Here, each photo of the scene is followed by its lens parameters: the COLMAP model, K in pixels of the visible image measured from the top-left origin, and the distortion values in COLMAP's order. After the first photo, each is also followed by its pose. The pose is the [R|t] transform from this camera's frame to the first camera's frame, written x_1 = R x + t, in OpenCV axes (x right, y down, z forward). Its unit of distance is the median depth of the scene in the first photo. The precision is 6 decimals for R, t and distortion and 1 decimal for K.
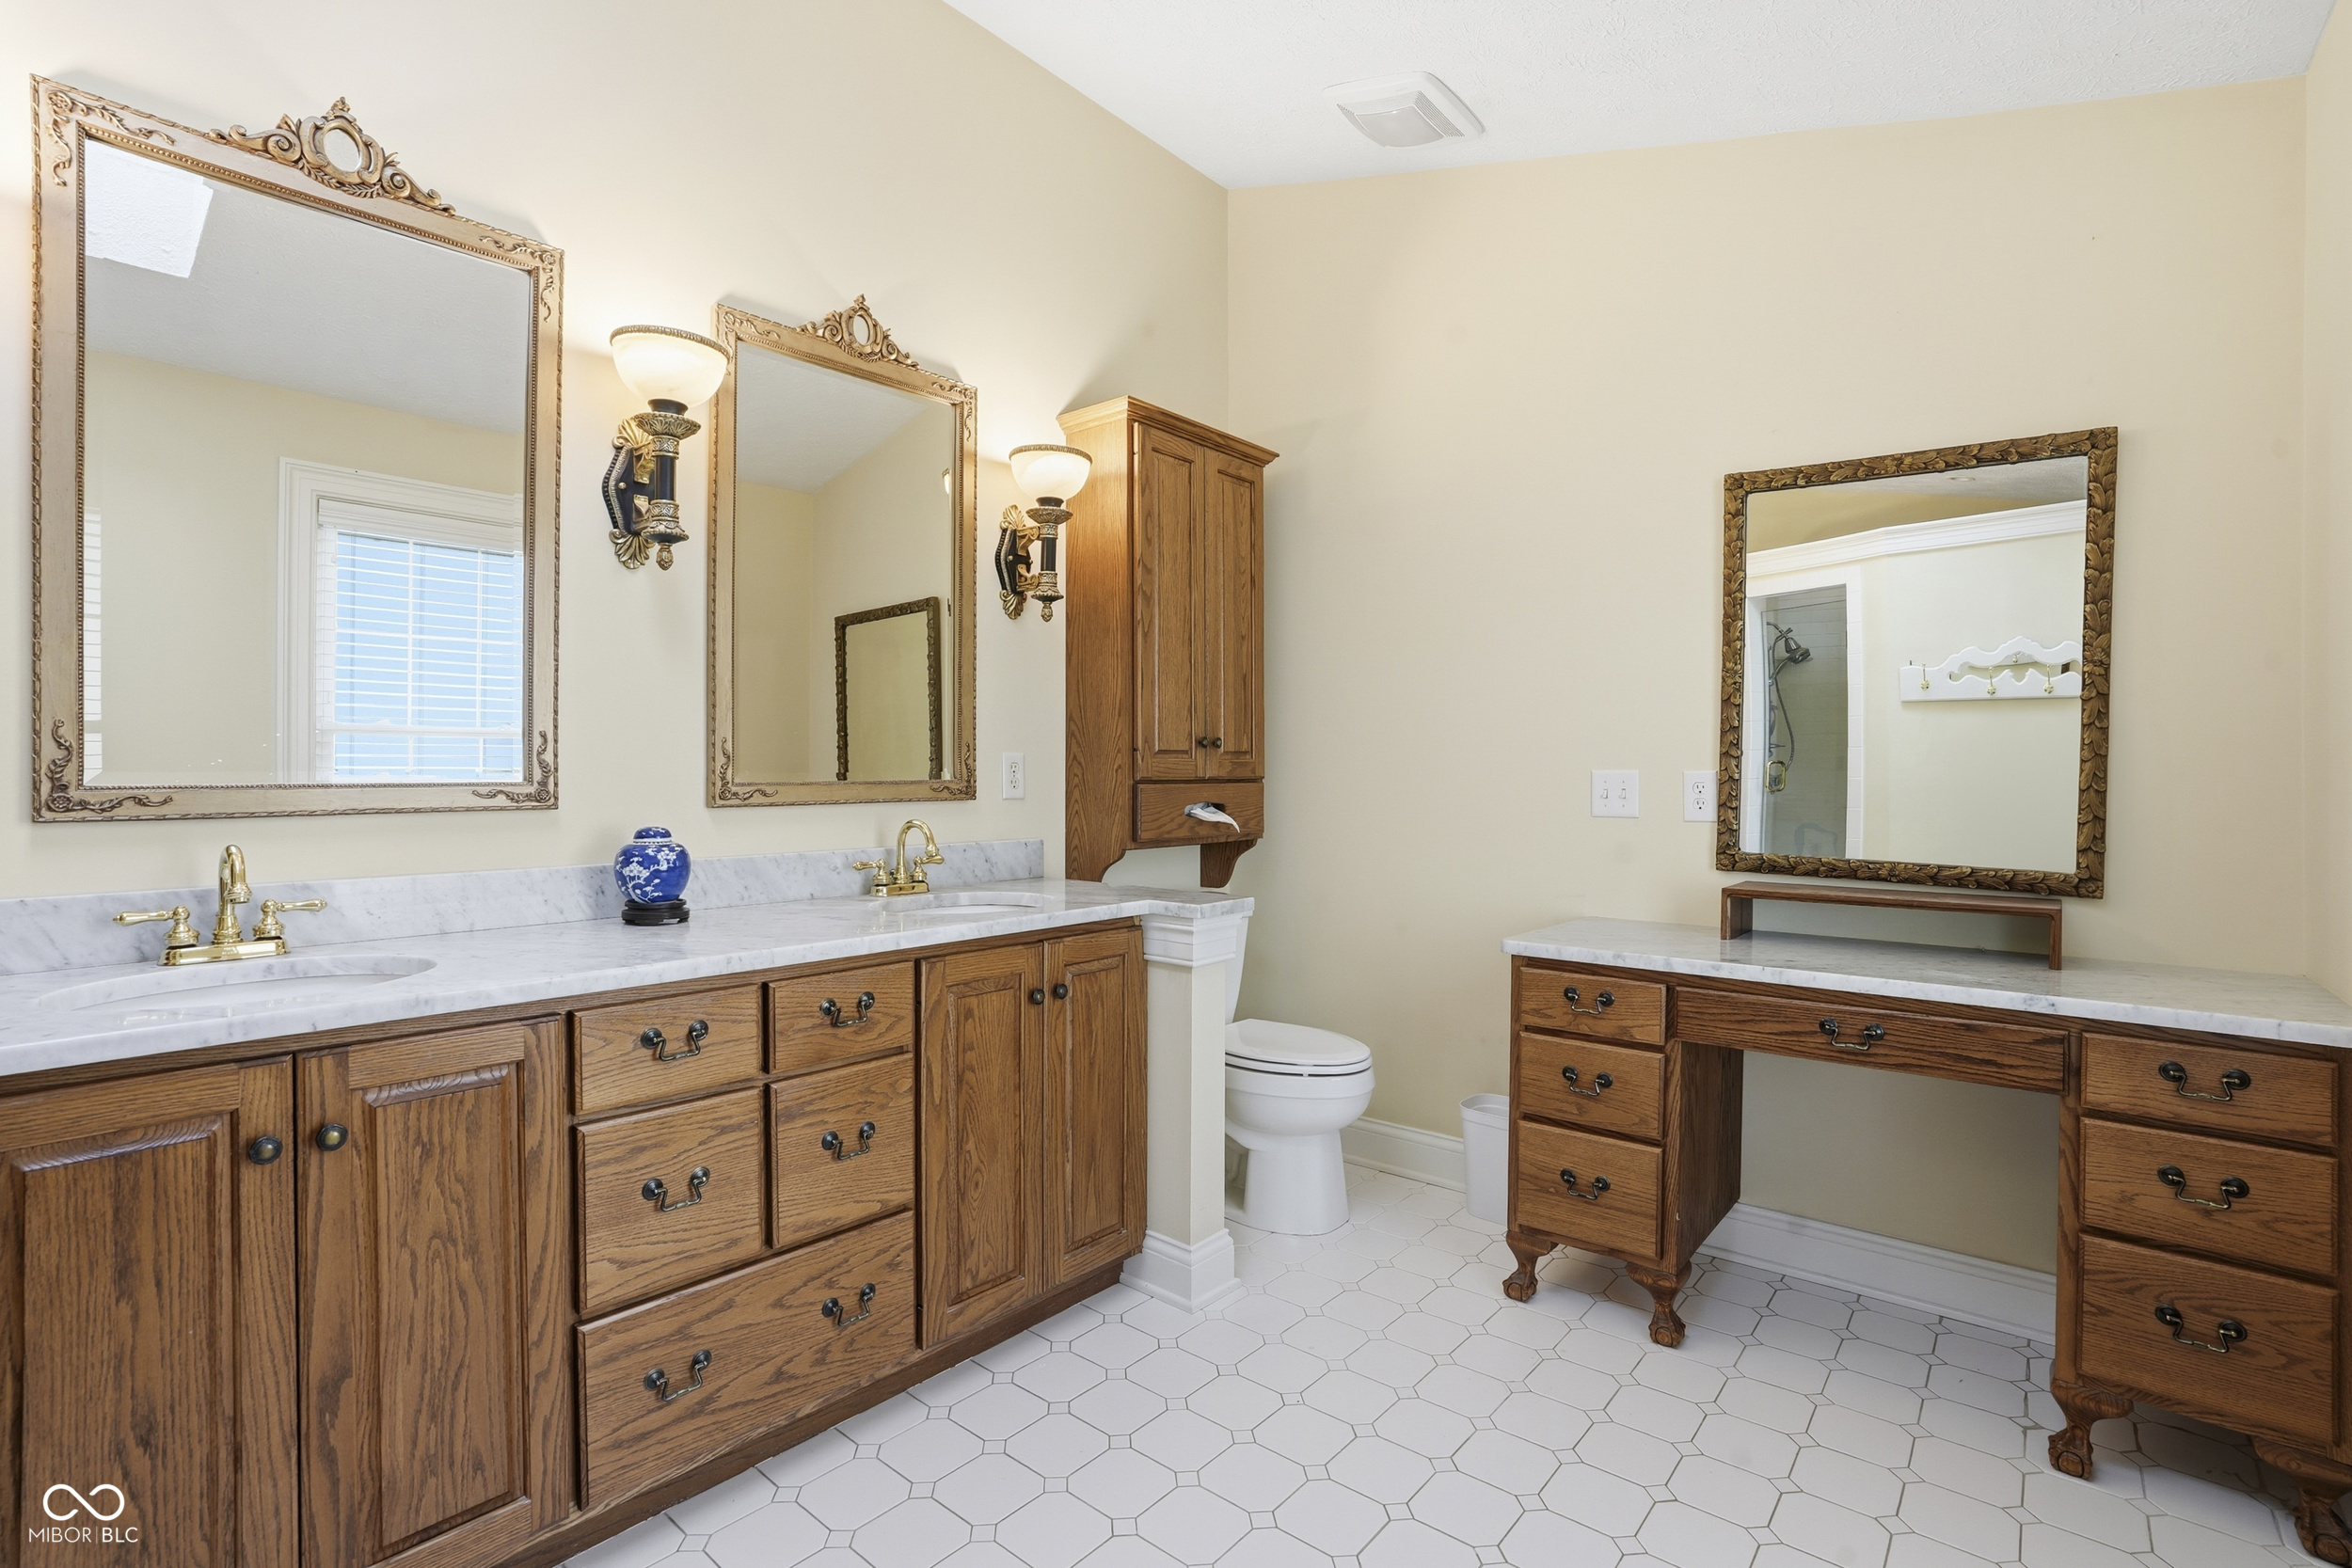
lens RADIAL K [[1090.5, 0, 1171.5], [0, 1090.5, 774.8], [0, 0, 1]] dist [-0.069340, 0.025445]
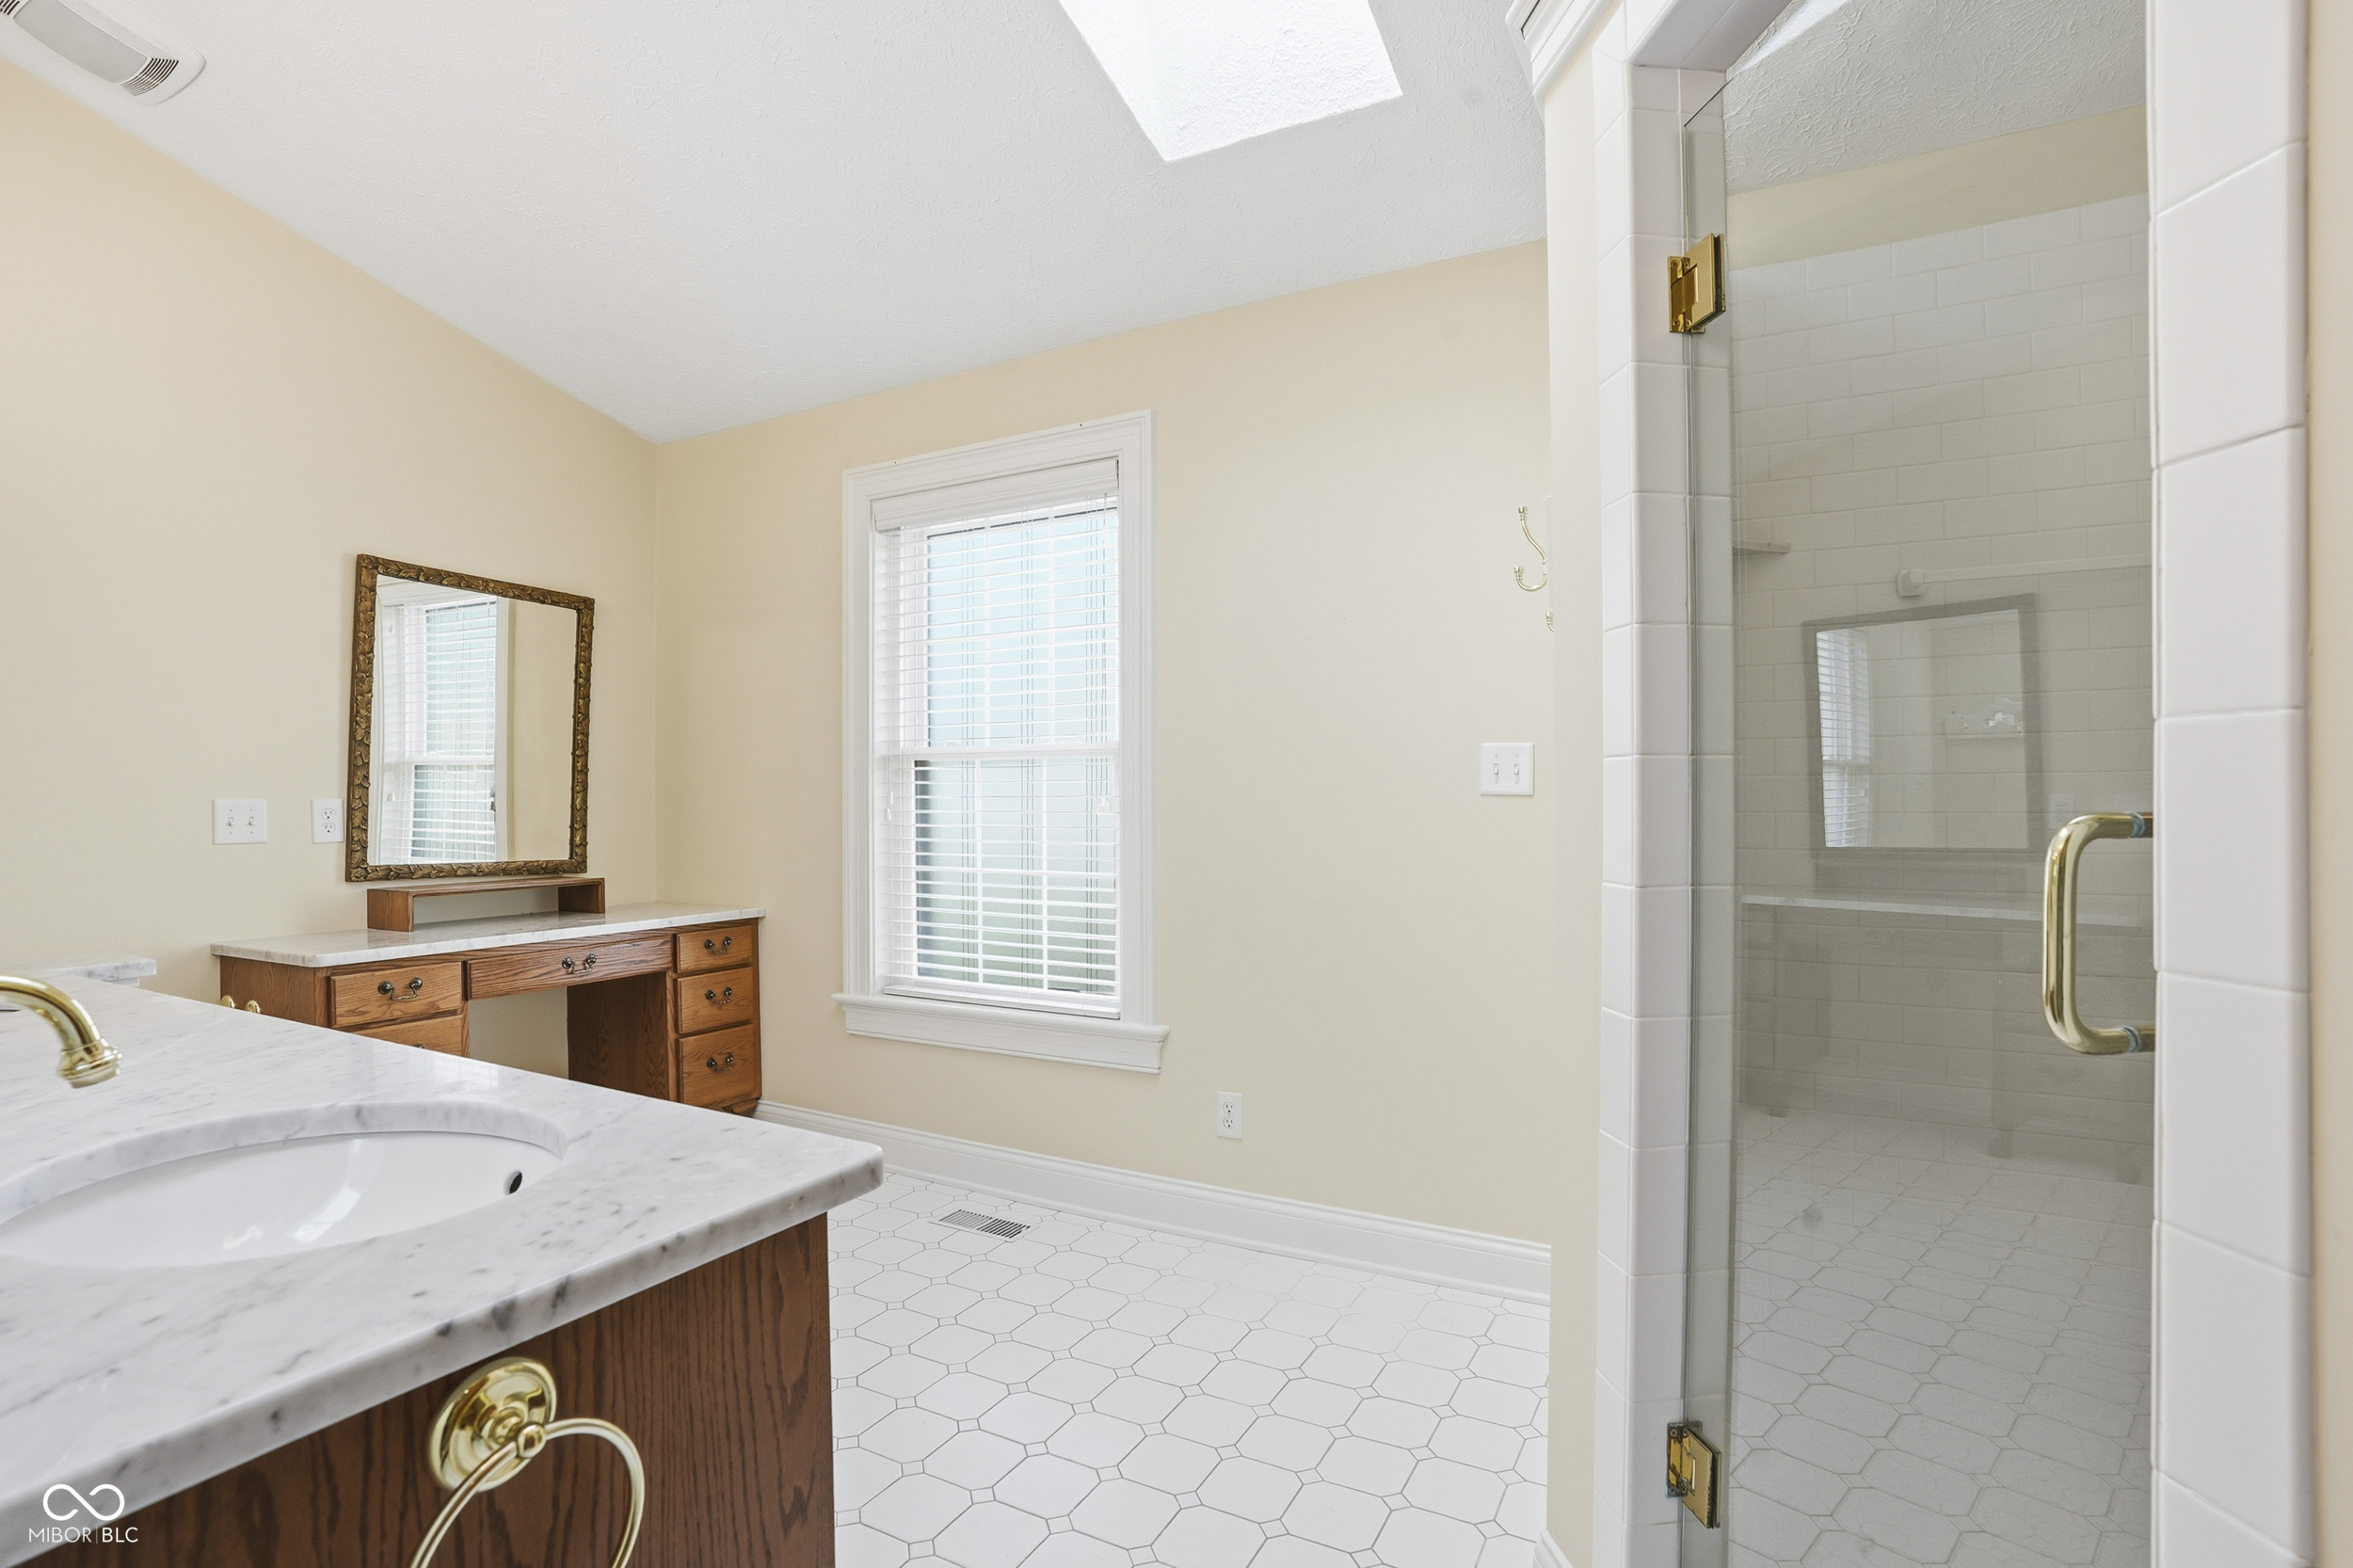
lens RADIAL K [[1091.0, 0, 1172.0], [0, 1091.0, 774.8], [0, 0, 1]] dist [-0.069340, 0.025445]
pose [[-0.204041, 0.019927, 0.978760, -0.872879], [0.013494, 0.999755, -0.017542, 0.002404], [-0.978869, 0.009629, -0.204259, 0.363171]]
